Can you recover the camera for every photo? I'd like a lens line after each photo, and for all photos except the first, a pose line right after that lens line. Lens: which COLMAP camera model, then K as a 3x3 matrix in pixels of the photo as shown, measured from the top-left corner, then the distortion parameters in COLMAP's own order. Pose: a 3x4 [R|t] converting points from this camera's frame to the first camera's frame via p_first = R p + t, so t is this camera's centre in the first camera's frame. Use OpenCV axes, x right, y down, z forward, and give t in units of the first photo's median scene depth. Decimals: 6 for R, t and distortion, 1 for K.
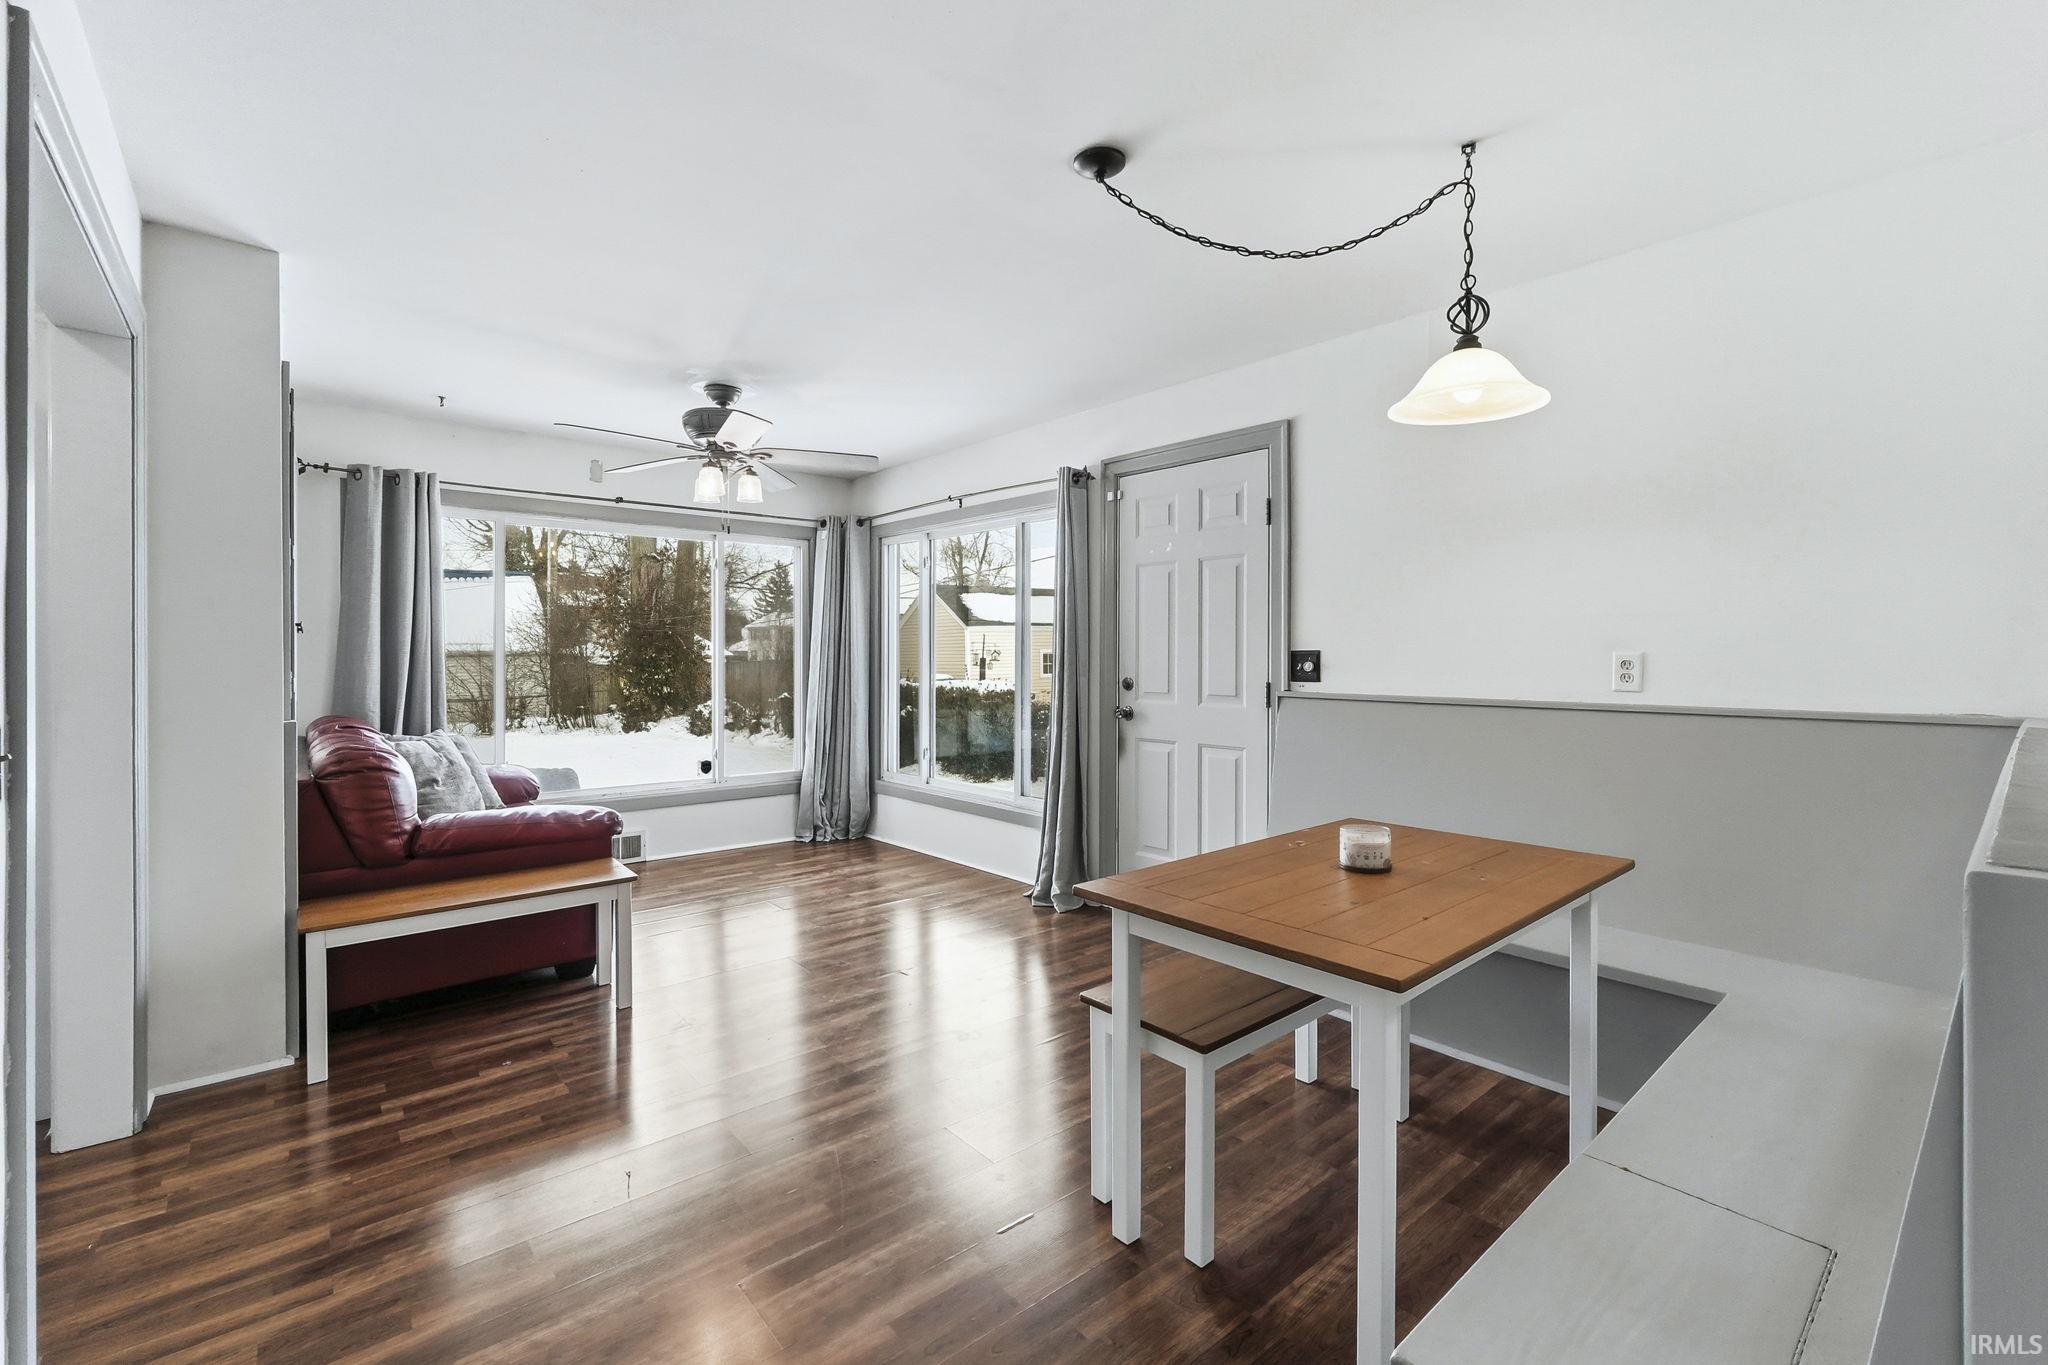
lens RADIAL K [[874.7, 0, 1018.2], [0, 874.7, 655.1], [0, 0, 1]] dist [-0.000584, 0.000294]
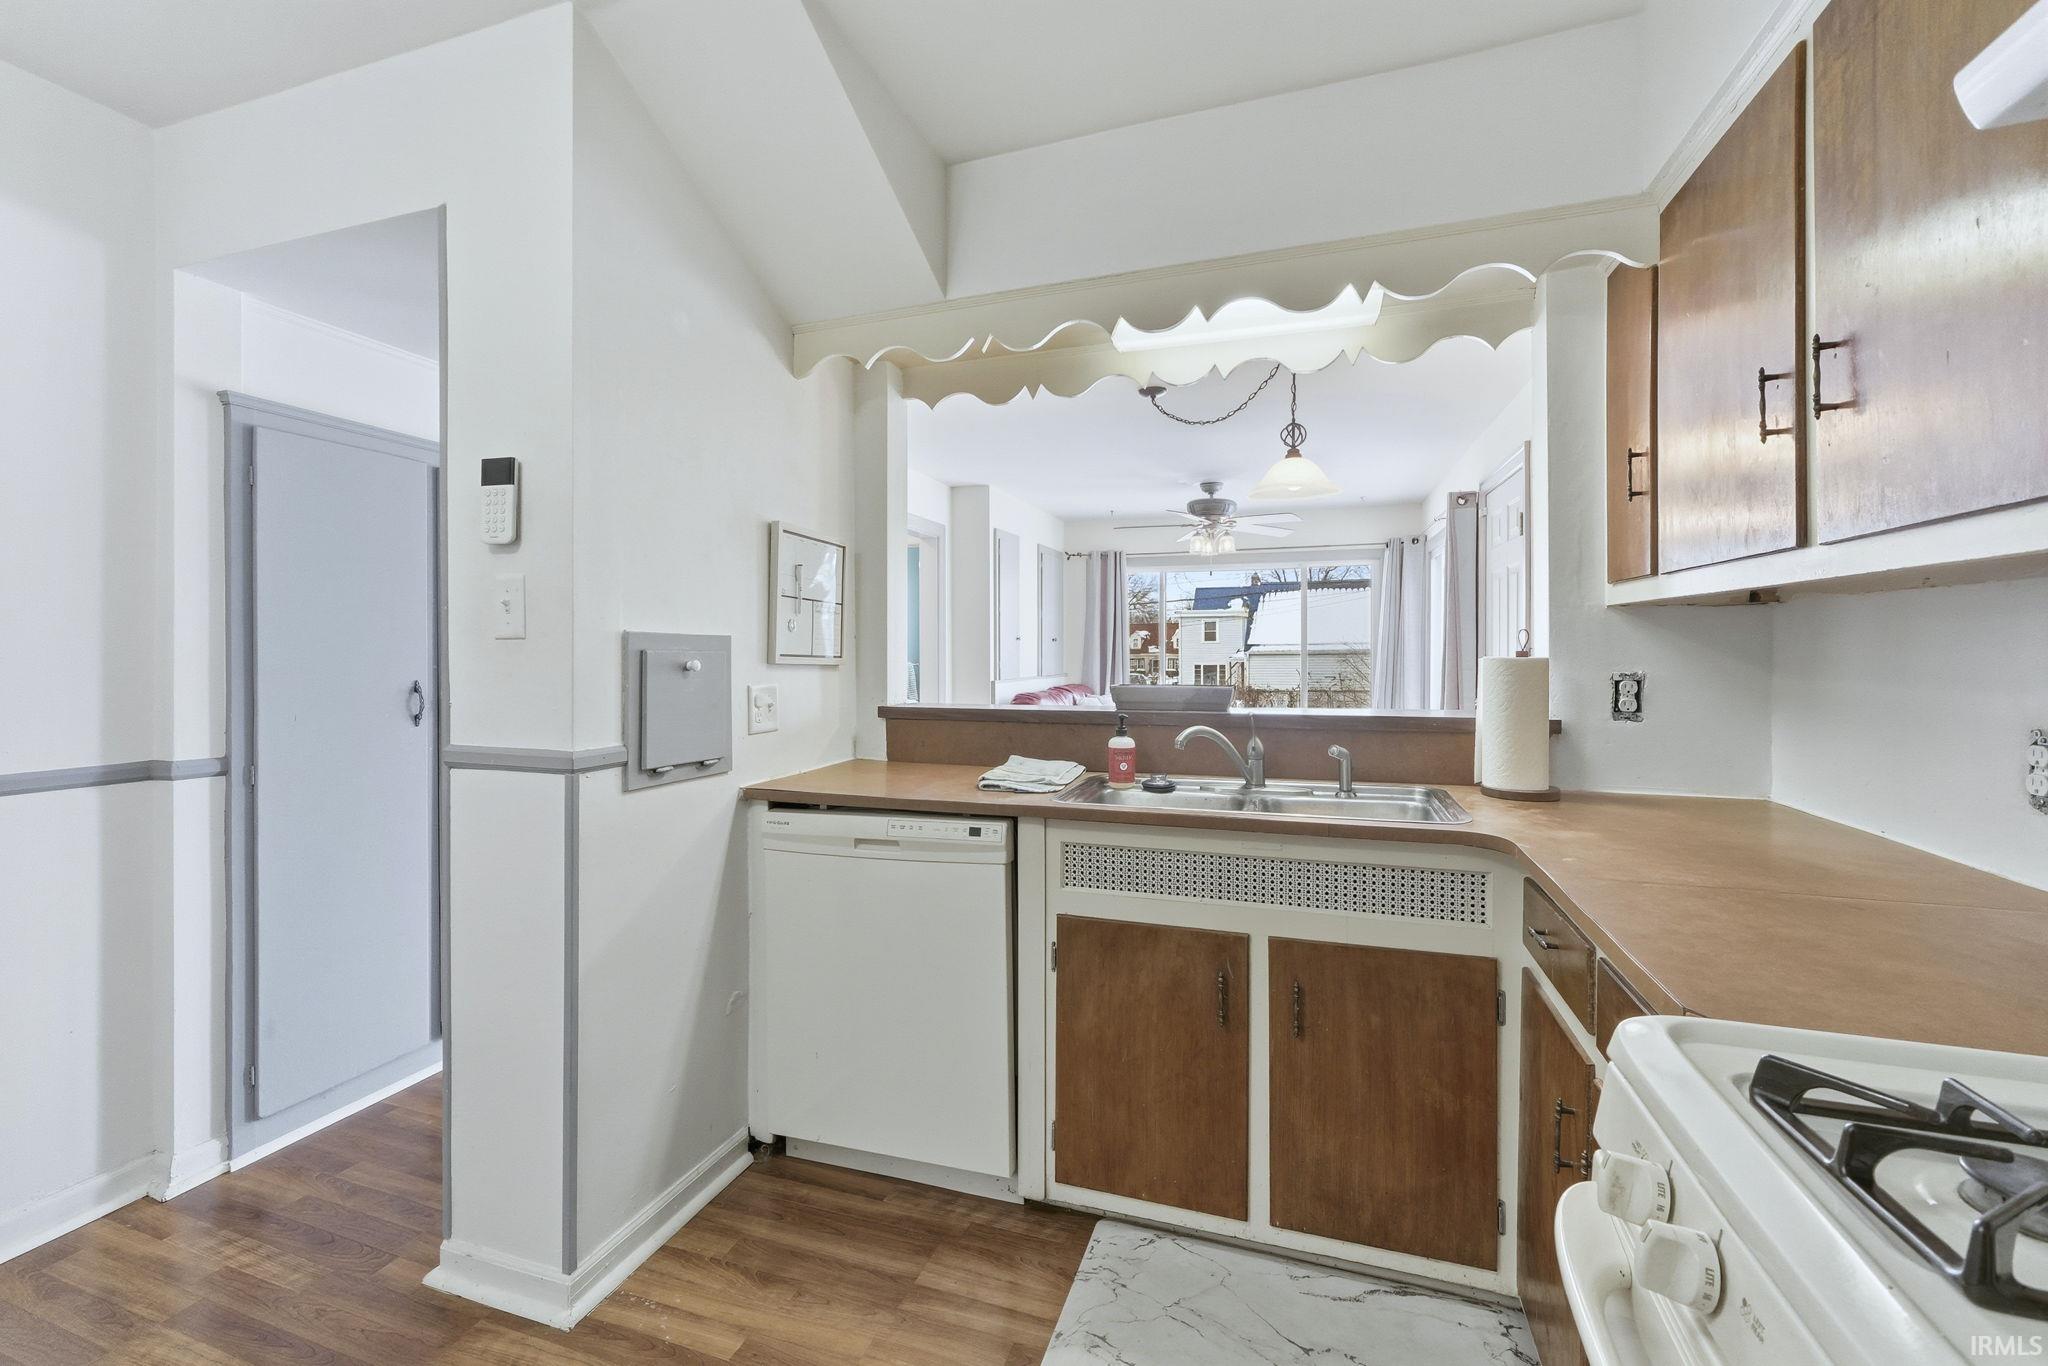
lens RADIAL K [[874.7, 0, 1018.2], [0, 874.7, 655.6], [0, 0, 1]] dist [-0.000584, 0.000294]
pose [[0.506359, 0.009597, -0.862269, 0.849867], [-0.000318, 0.999940, 0.010943, -0.012392], [0.862322, -0.005267, 0.506332, -0.101211]]
